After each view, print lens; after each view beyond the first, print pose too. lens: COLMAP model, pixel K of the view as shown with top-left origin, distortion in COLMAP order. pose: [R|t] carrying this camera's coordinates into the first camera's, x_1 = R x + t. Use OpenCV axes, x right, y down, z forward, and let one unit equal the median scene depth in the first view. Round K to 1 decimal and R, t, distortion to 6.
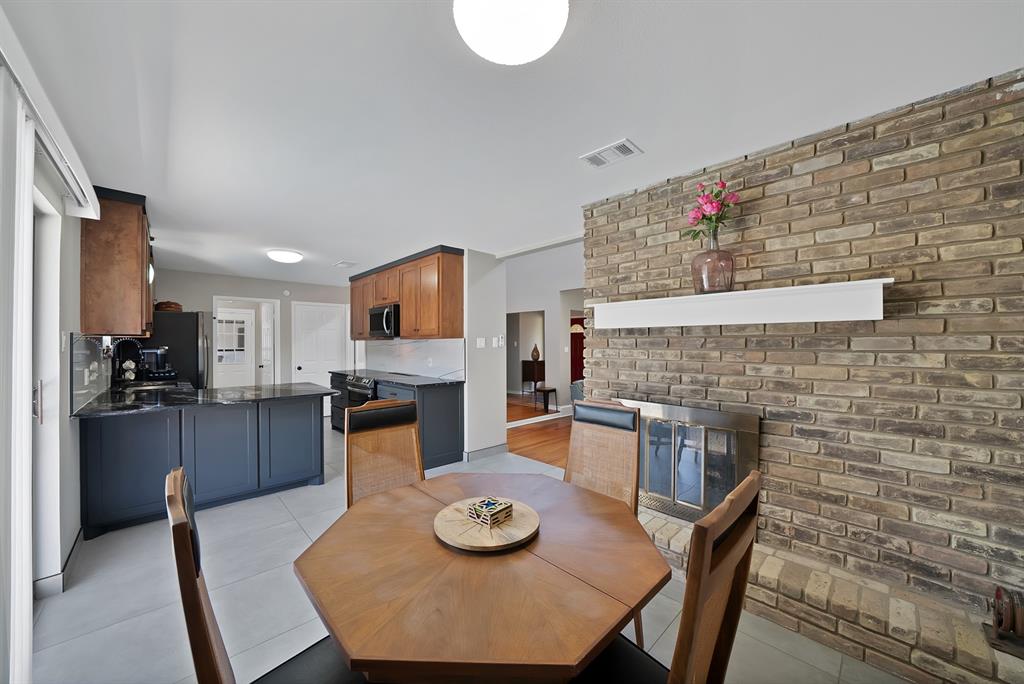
lens RADIAL K [[370.7, 0, 509.4], [0, 370.7, 340.8], [0, 0, 1]] dist [-0.022986, 0.000218]
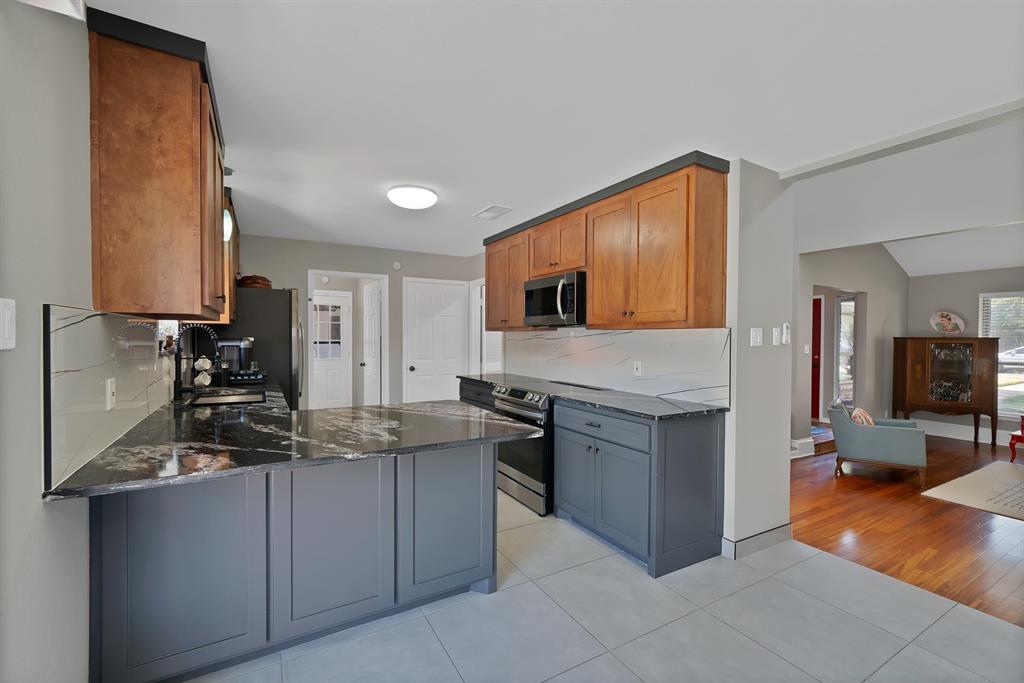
lens RADIAL K [[435.2, 0, 512.0], [0, 435.2, 341.5], [0, 0, 1]] dist [0.001613, 0.000185]
pose [[0.973959, 0.013039, -0.226350, -0.282477], [-0.008950, 0.999778, 0.019084, 0.003380], [0.226549, -0.016561, 0.973859, 0.314645]]
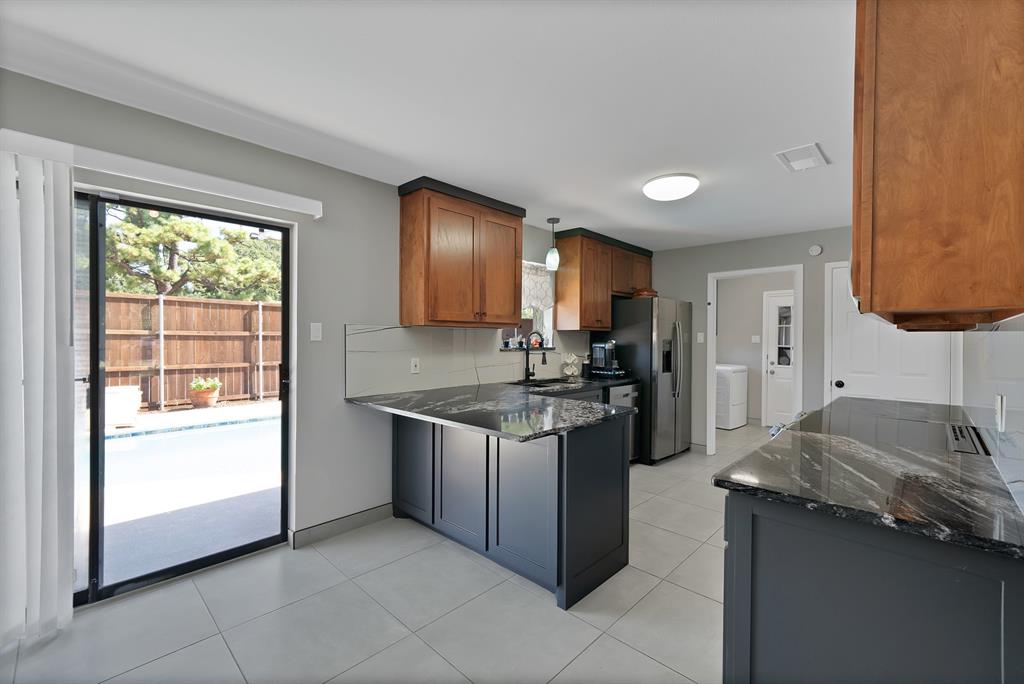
lens RADIAL K [[435.2, 0, 512.0], [0, 435.2, 342.0], [0, 0, 1]] dist [0.001613, 0.000185]
pose [[0.048055, 0.011407, -0.998780, 0.080541], [-0.000694, 0.999935, 0.011387, 0.008428], [0.998844, 0.000146, 0.048060, 0.751102]]
